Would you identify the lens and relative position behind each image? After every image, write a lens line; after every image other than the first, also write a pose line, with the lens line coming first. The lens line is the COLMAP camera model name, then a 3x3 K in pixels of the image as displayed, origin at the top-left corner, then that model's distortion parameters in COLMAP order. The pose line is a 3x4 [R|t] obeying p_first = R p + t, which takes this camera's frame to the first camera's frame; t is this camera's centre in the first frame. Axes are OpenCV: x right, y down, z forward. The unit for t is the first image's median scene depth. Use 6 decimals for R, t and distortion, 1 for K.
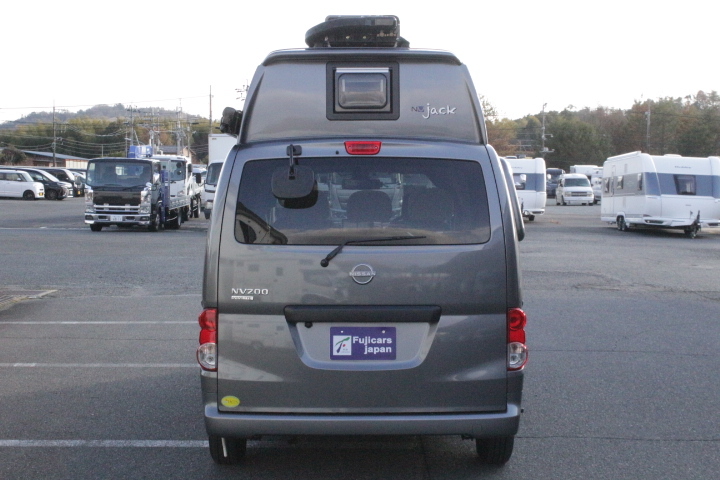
lens RADIAL K [[1265.3, 0, 361.8], [0, 1265.3, 318.5], [0, 0, 1]] dist [0.035660, 0.058008]
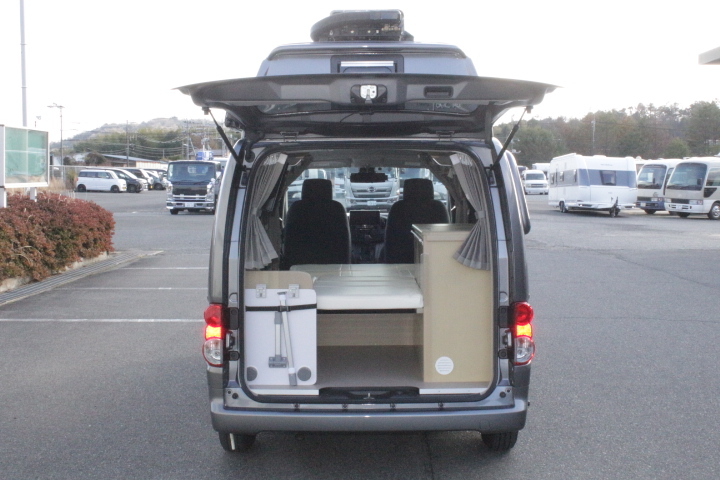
lens RADIAL K [[1281.8, 0, 360.0], [0, 1281.8, 240.0], [0, 0, 1]] dist [-0.034946, -0.090840]
pose [[0.999968, -0.005608, -0.005743, -0.001666], [0.005263, 0.998273, -0.058503, 0.034146], [0.006062, 0.058471, 0.998271, -0.315636]]
